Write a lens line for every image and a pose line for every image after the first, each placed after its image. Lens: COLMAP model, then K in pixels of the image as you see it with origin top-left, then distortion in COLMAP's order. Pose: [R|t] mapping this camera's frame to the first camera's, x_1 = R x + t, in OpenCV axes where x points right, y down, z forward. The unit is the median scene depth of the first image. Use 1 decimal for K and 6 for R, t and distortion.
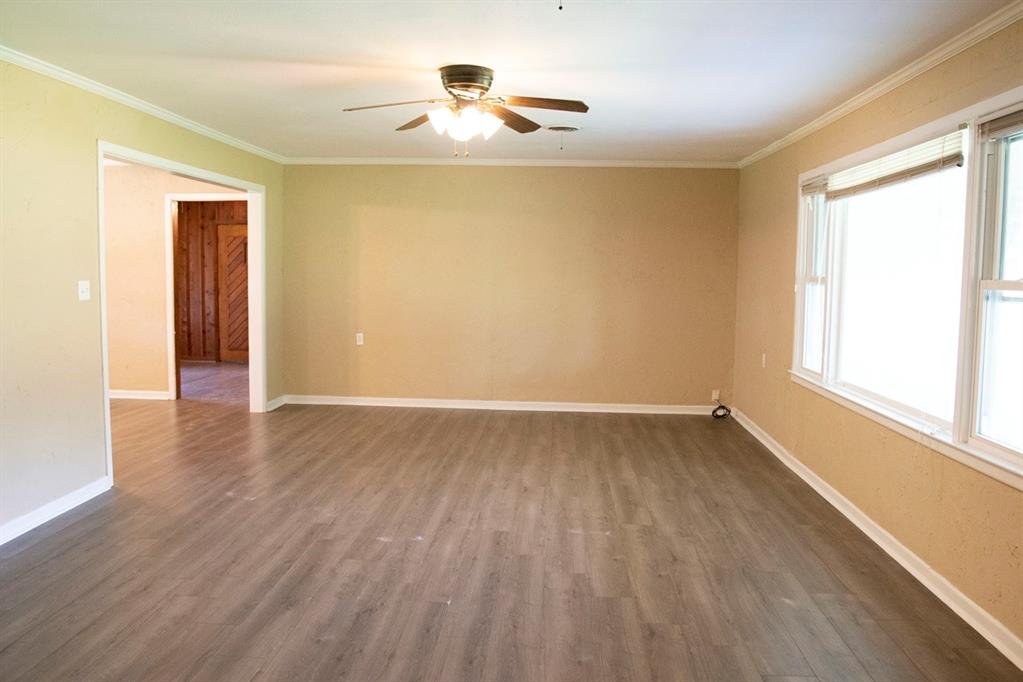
lens RADIAL K [[839.4, 0, 511.5], [0, 839.4, 341.0], [0, 0, 1]] dist [-0.129460, 0.087123]
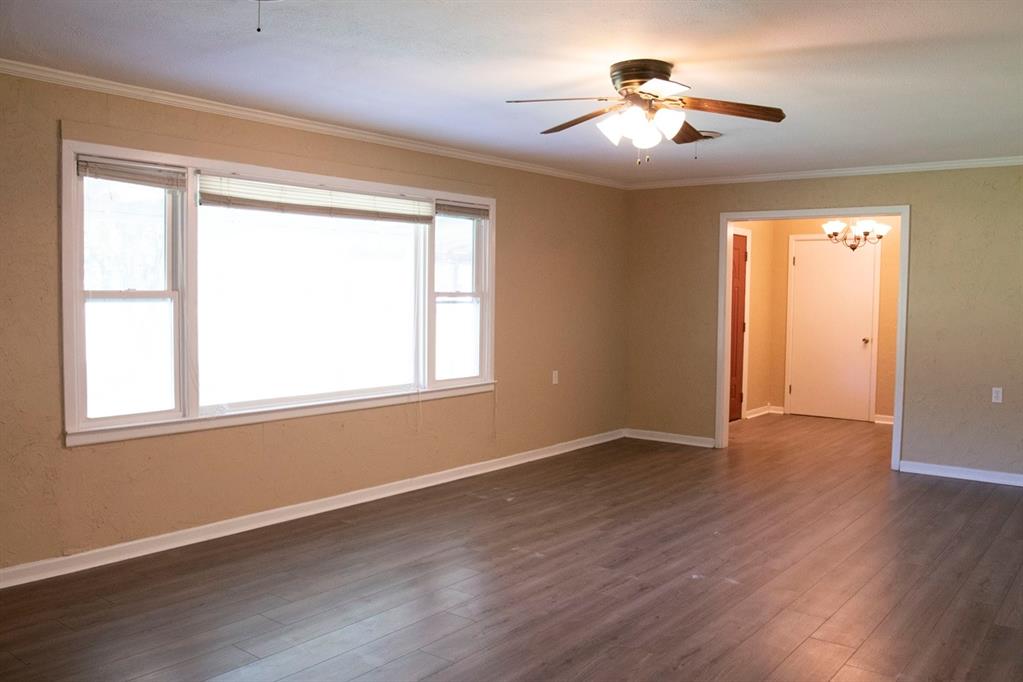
lens RADIAL K [[835.5, 0, 526.2], [0, 835.5, 342.4], [0, 0, 1]] dist [-0.146773, 0.099652]
pose [[-0.827365, -0.054121, 0.559051, -0.435185], [0.026828, 0.990403, 0.135584, -0.151047], [-0.561024, 0.127175, -0.817972, 1.740299]]
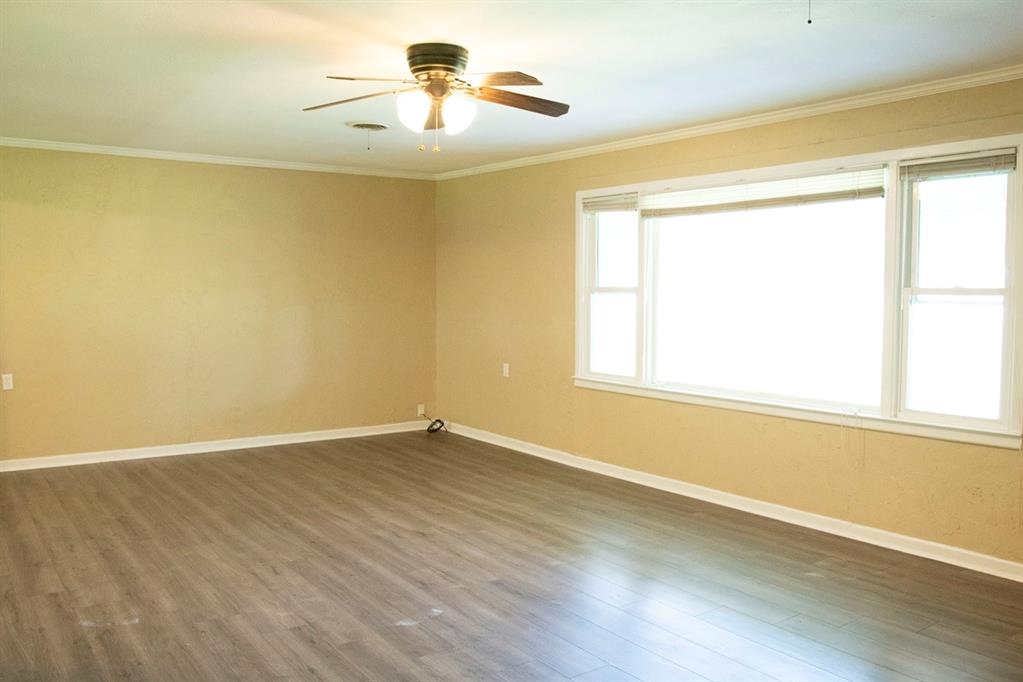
lens RADIAL K [[839.4, 0, 511.5], [0, 839.4, 341.0], [0, 0, 1]] dist [-0.129460, 0.087123]
pose [[0.773088, -0.054451, 0.631957, -0.527138], [0.064017, 0.997919, 0.007670, -0.030091], [-0.631060, 0.034526, 0.774965, 0.291230]]
